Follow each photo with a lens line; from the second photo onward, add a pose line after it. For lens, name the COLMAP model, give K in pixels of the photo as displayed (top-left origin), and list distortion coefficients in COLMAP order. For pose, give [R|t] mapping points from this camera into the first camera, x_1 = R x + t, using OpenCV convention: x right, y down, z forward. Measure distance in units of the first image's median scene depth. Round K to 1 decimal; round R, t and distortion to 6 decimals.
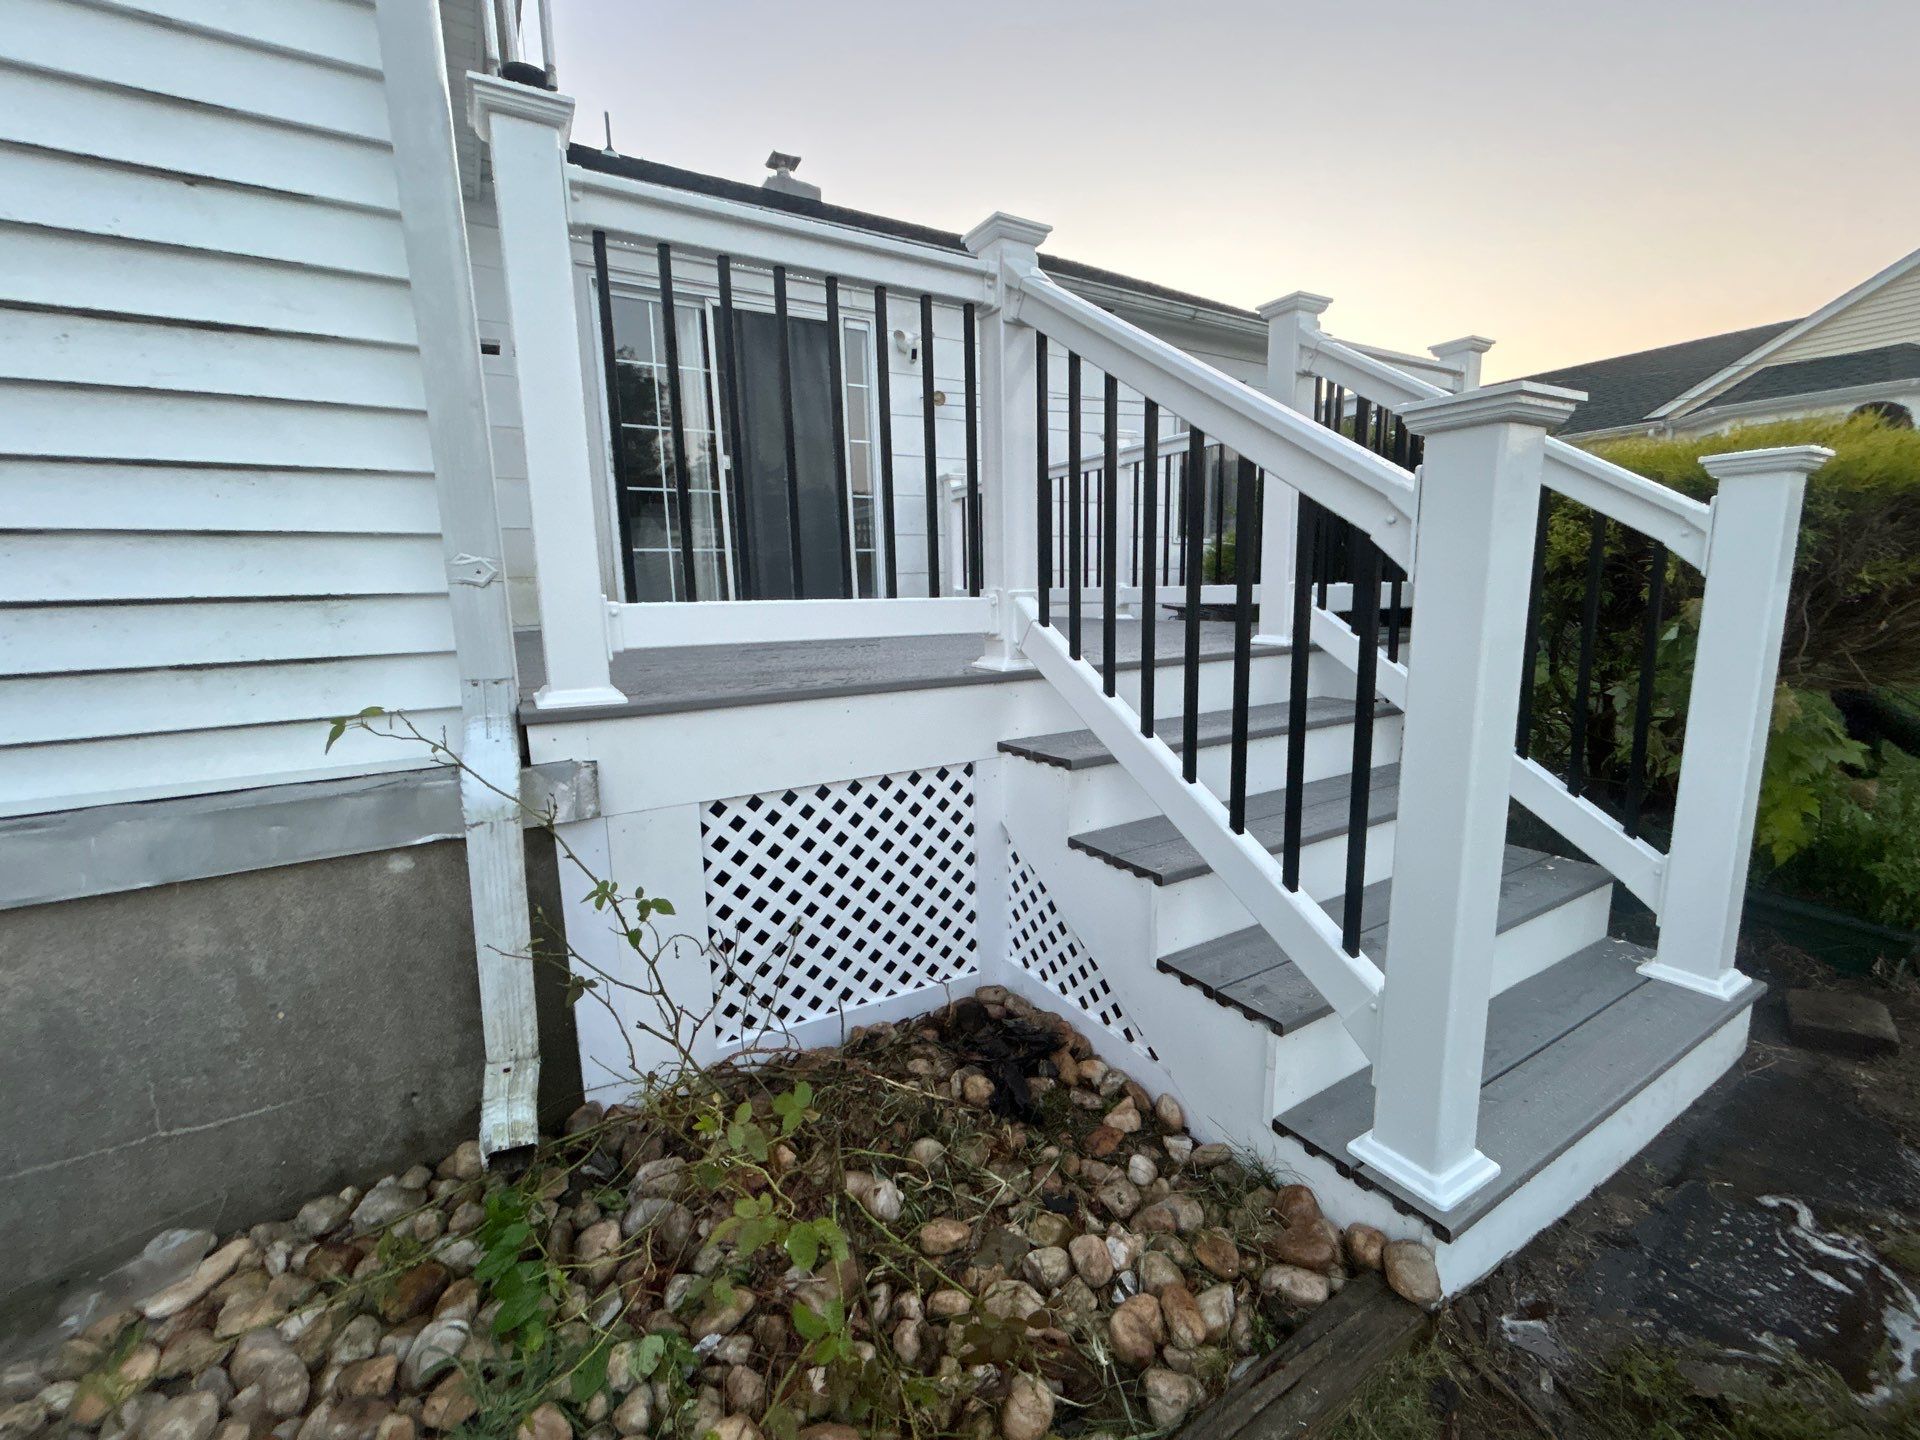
lens RADIAL K [[799.3, 0, 958.8], [0, 799.3, 715.9], [0, 0, 1]] dist [-0.000912, 0.000220]
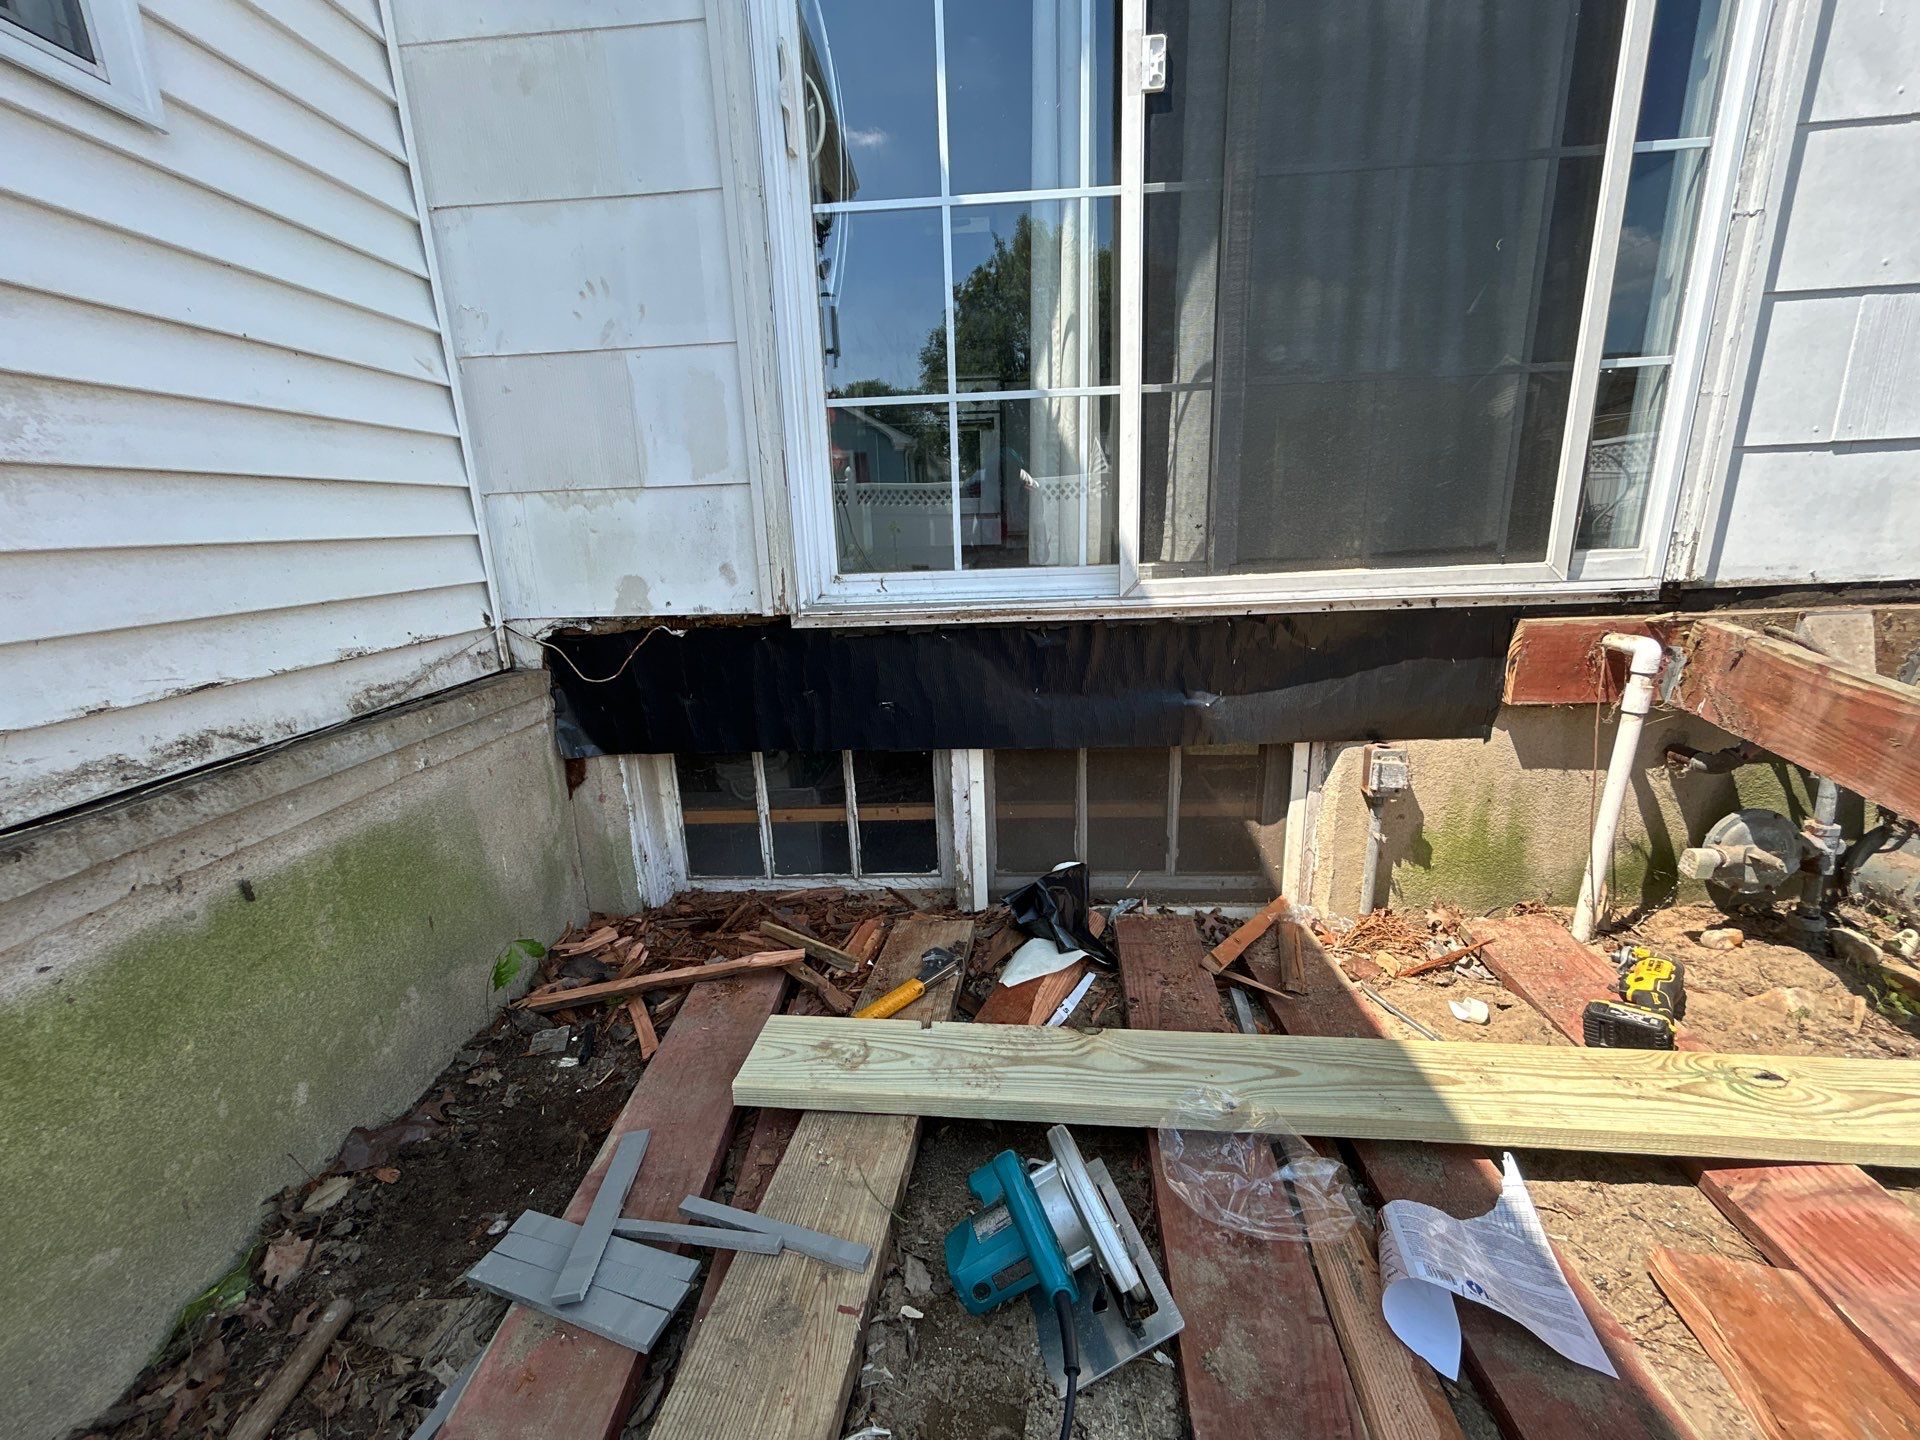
lens RADIAL K [[779.0, 0, 953.5], [0, 779.0, 719.1], [0, 0, 1]] dist [-0.002241, 0.000822]
pose [[0.825731, 0.130719, -0.548708, -0.586651], [-0.075817, 0.989670, 0.121676, -0.405159], [0.558945, -0.058870, 0.827112, 2.578074]]
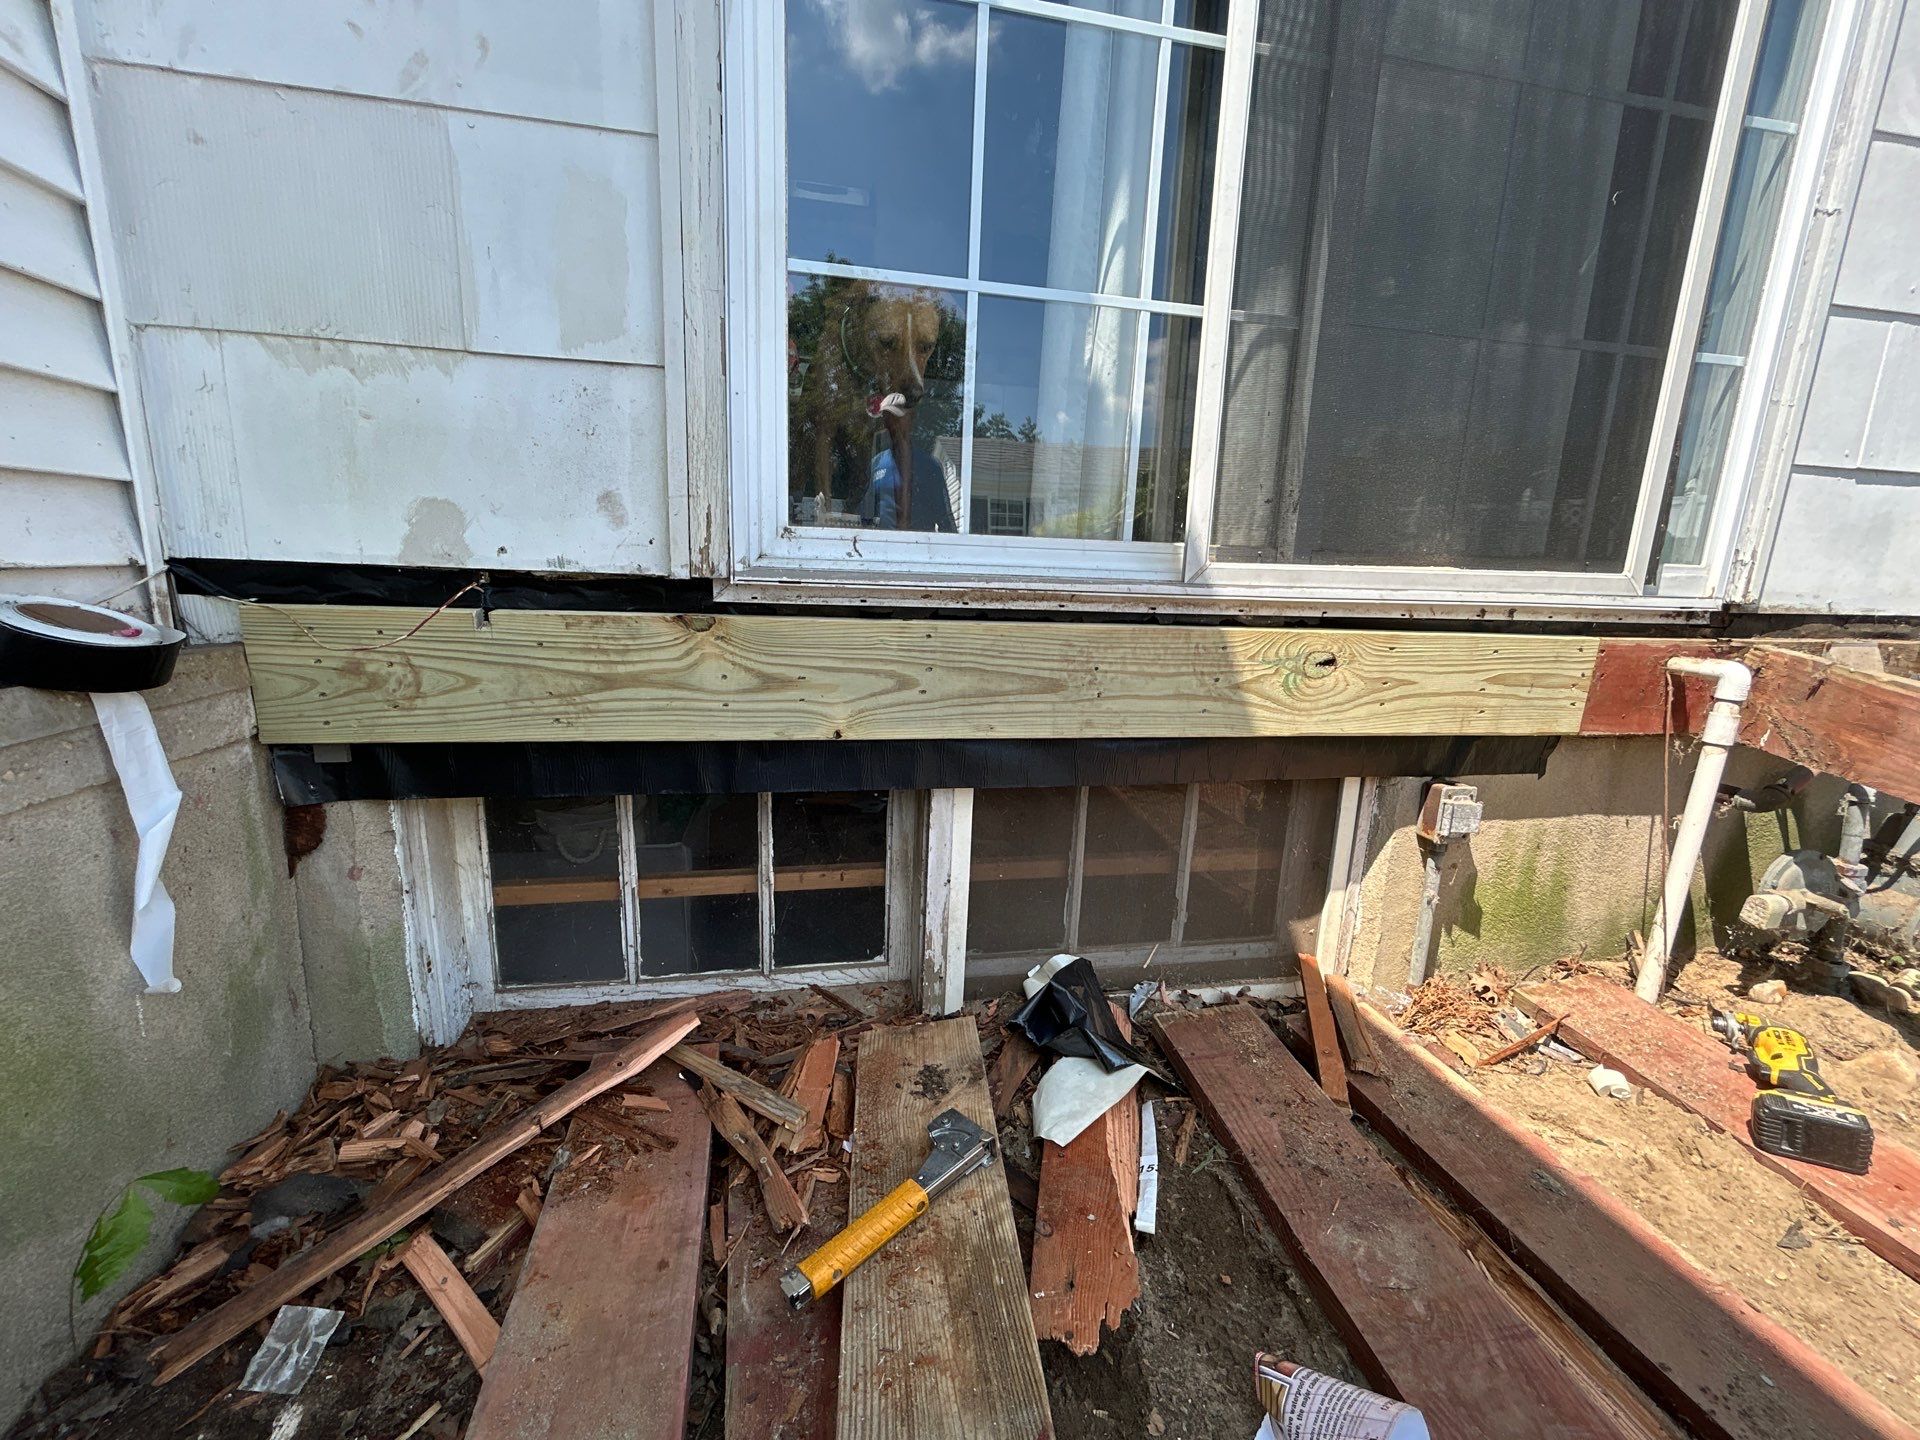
lens RADIAL K [[779.0, 0, 957.3], [0, 779.0, 718.4], [0, 0, 1]] dist [-0.002241, 0.000822]
pose [[0.940212, 0.120272, -0.318647, -0.990023], [-0.111738, 0.992718, 0.045000, -0.323340], [0.321739, -0.006704, 0.946805, 2.786934]]
